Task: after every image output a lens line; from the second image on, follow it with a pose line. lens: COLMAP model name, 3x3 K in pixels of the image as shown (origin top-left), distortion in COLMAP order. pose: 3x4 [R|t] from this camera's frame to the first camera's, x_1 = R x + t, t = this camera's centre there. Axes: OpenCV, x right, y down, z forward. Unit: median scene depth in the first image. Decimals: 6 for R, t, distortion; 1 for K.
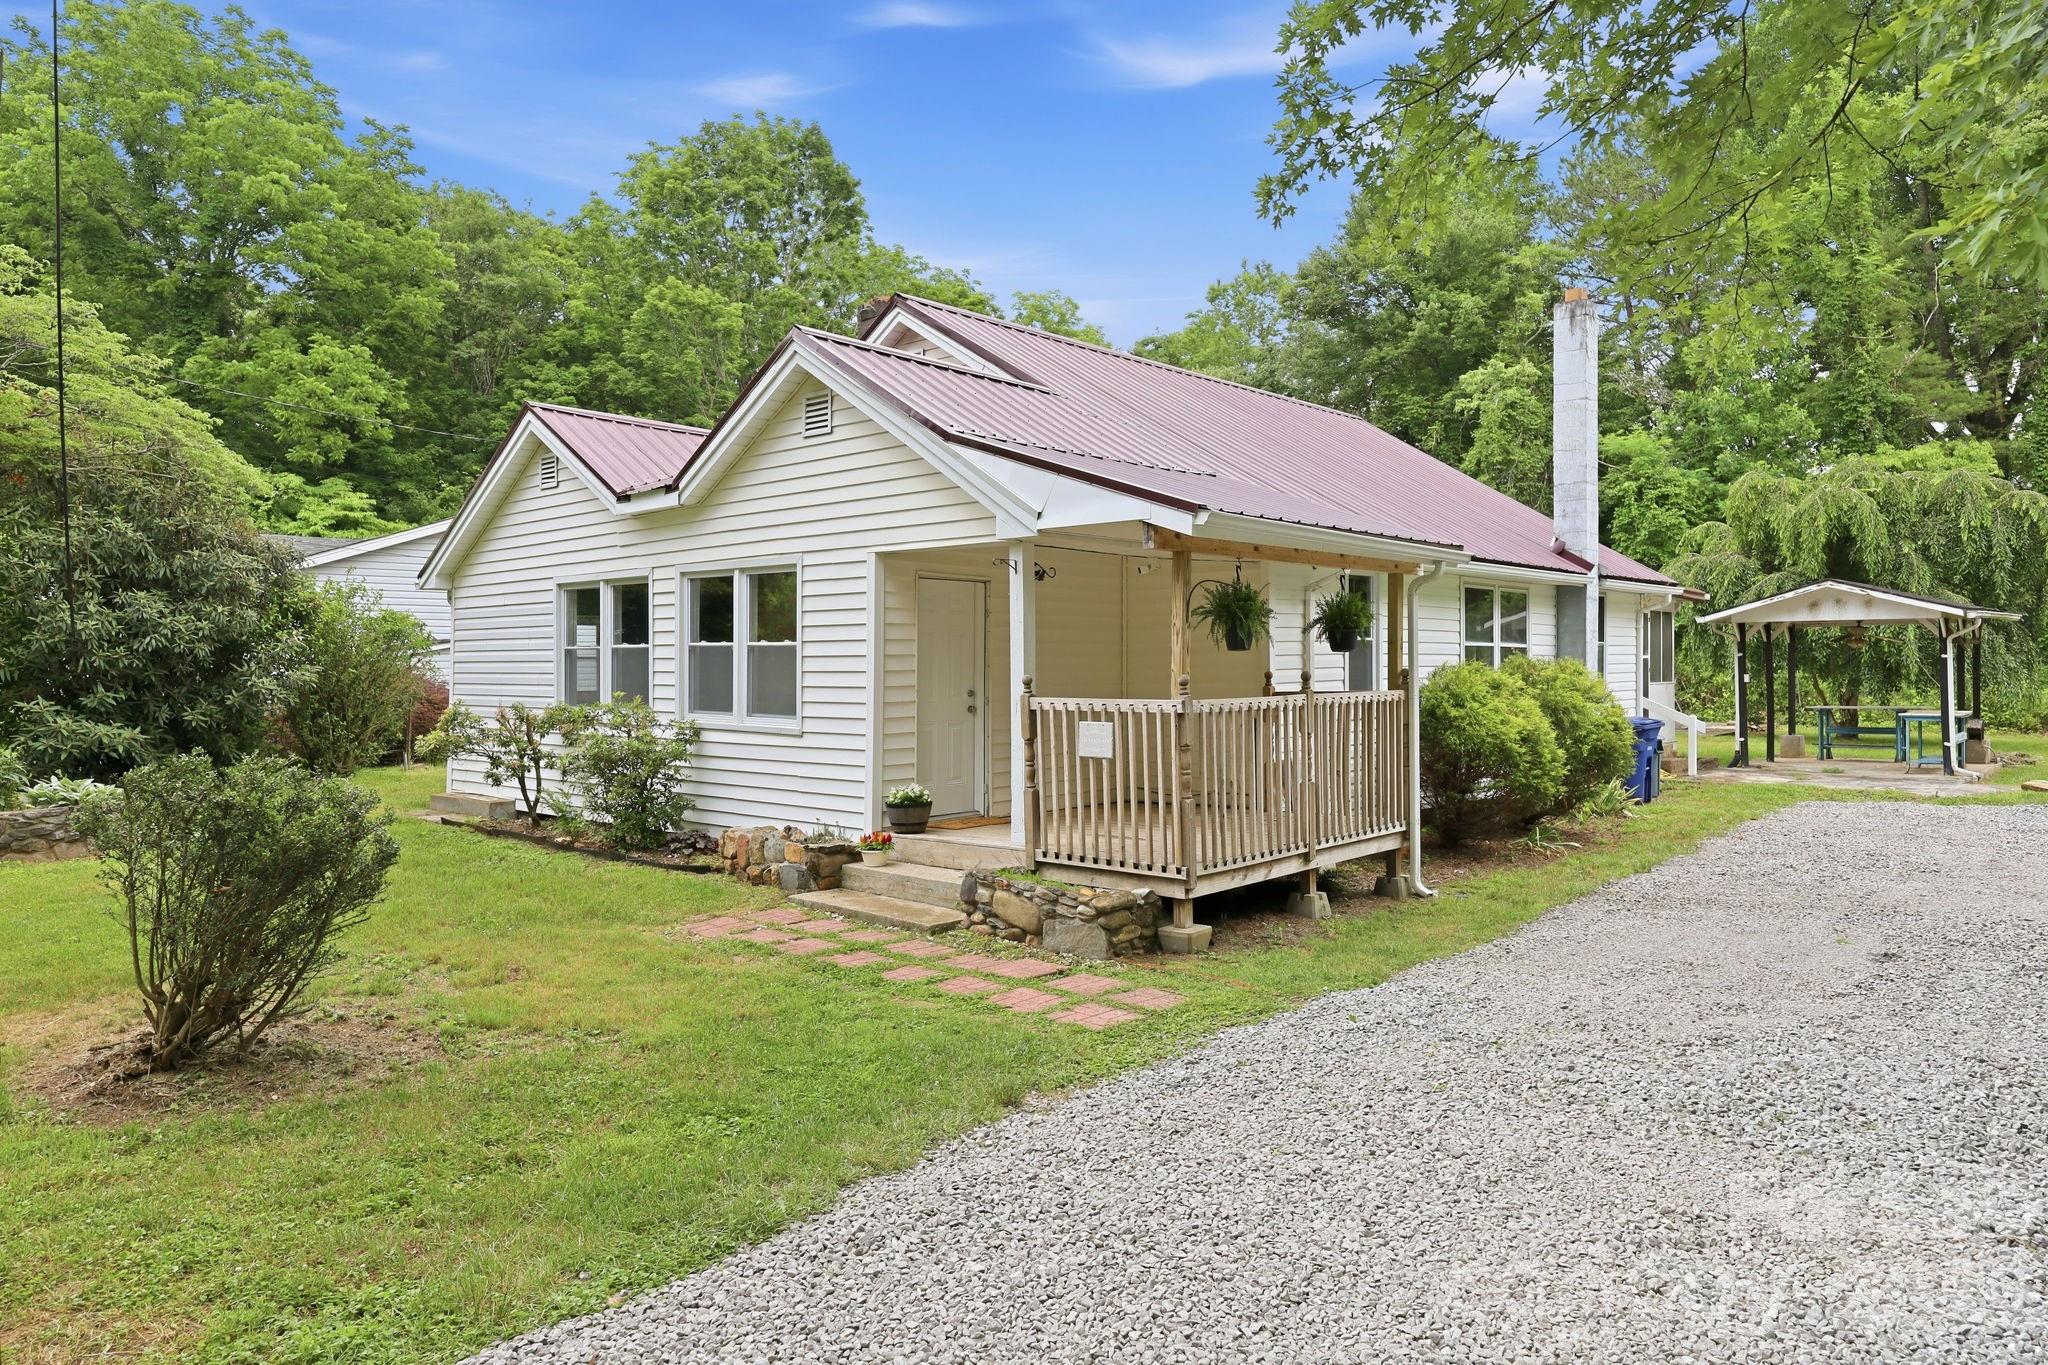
lens RADIAL K [[1400.8, 0, 1024.0], [0, 1400.8, 682.5], [0, 0, 1]] dist [-0.001098, -0.000179]
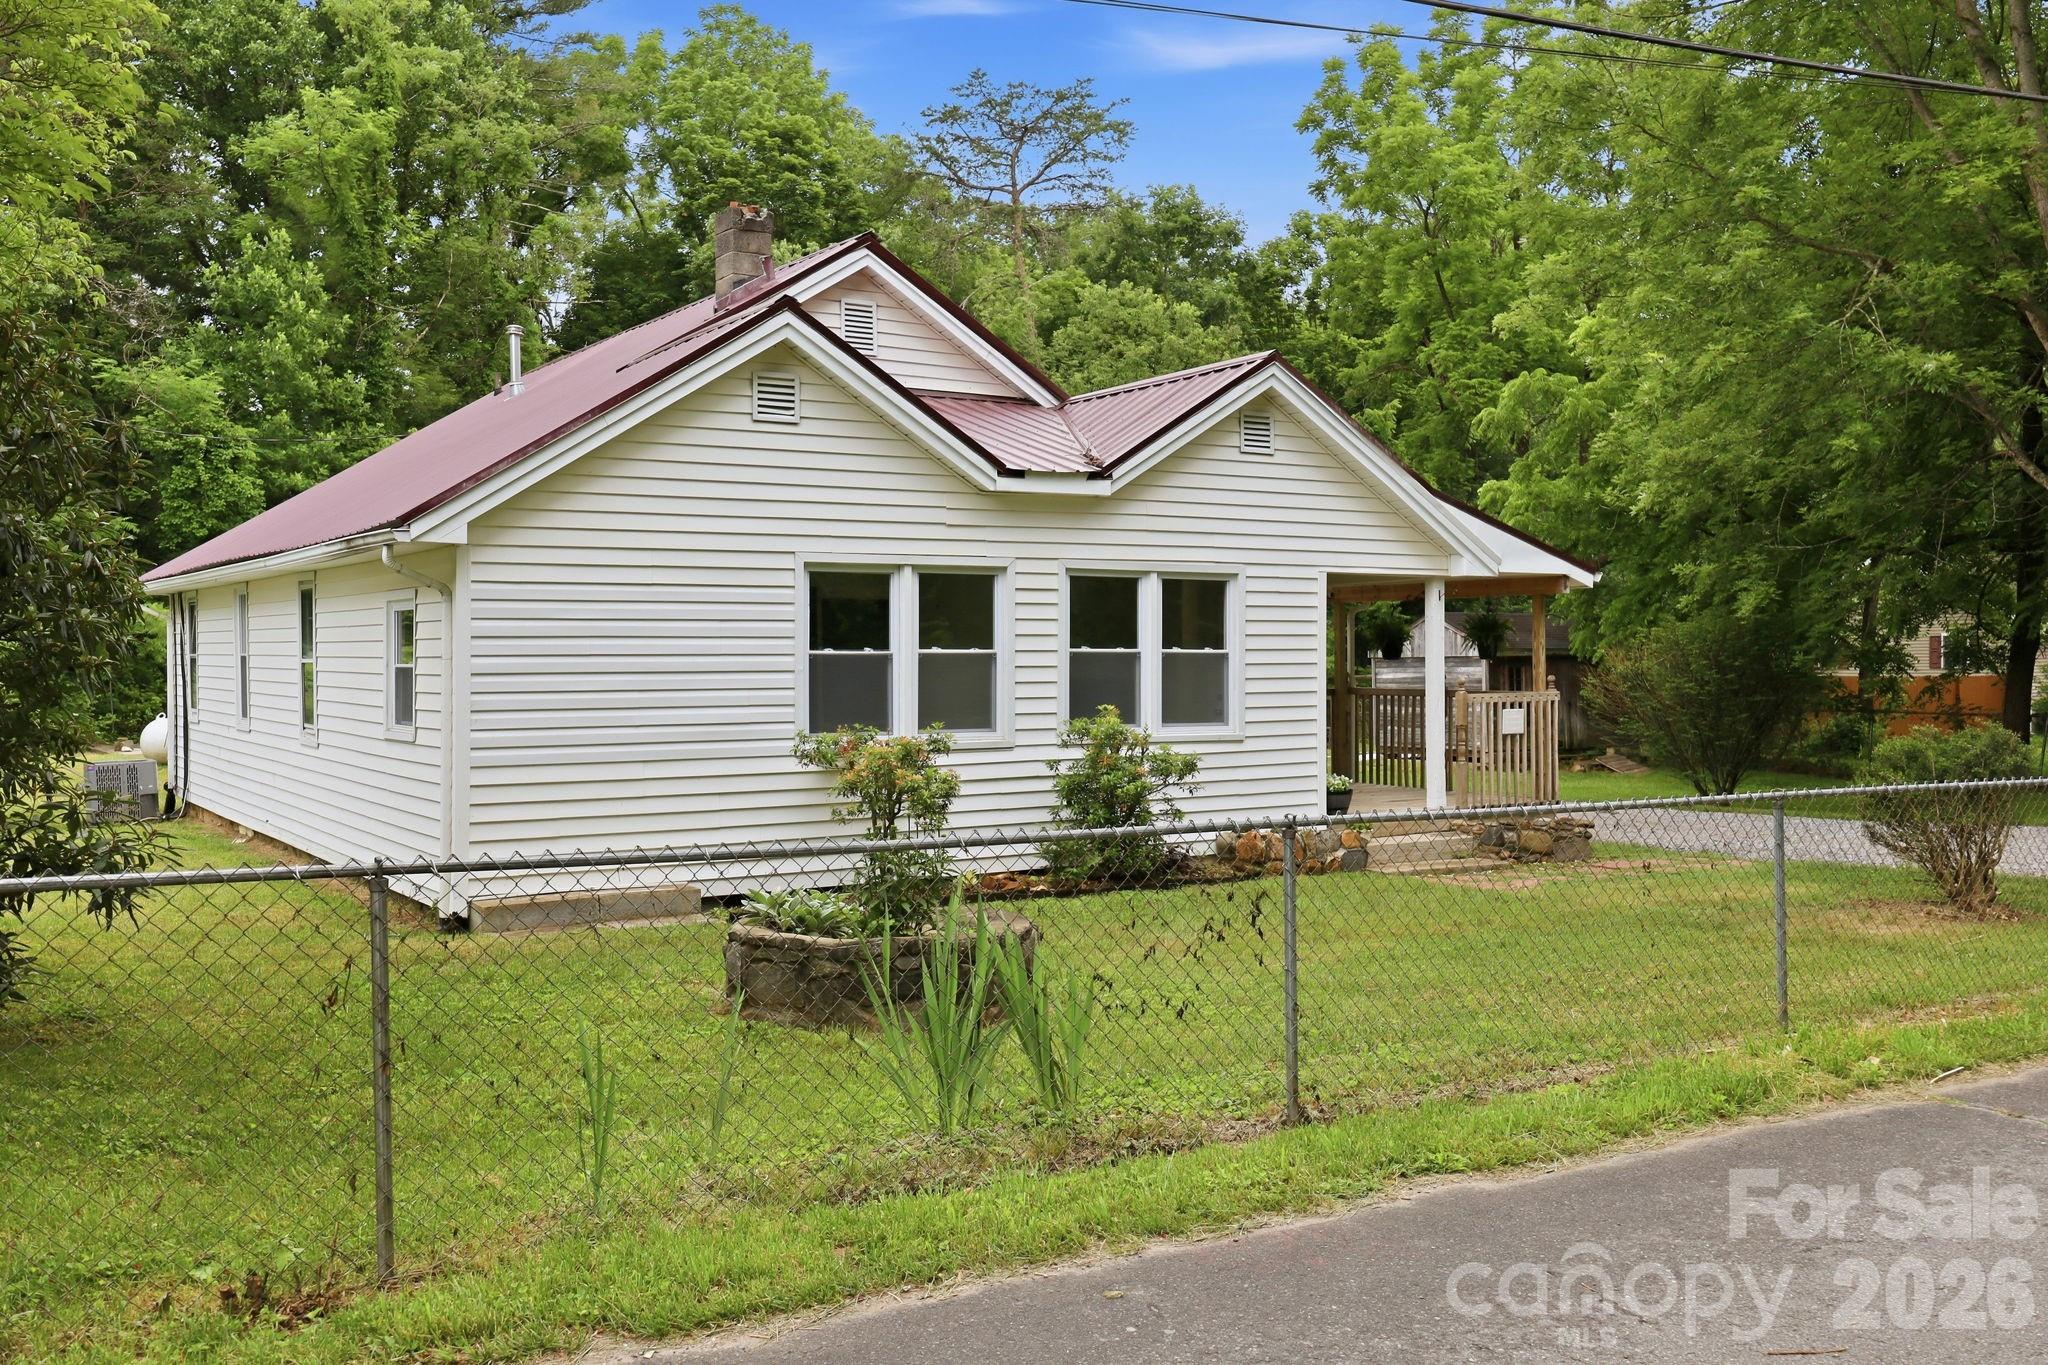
lens RADIAL K [[1847.2, 0, 1024.0], [0, 1847.2, 682.5], [0, 0, 1]] dist [0.004879, 0.015349]
pose [[0.224839, -0.021178, 0.974166, -1.492725], [0.009261, 0.999765, 0.019597, -0.032034], [-0.974352, 0.004616, 0.224982, 0.827809]]
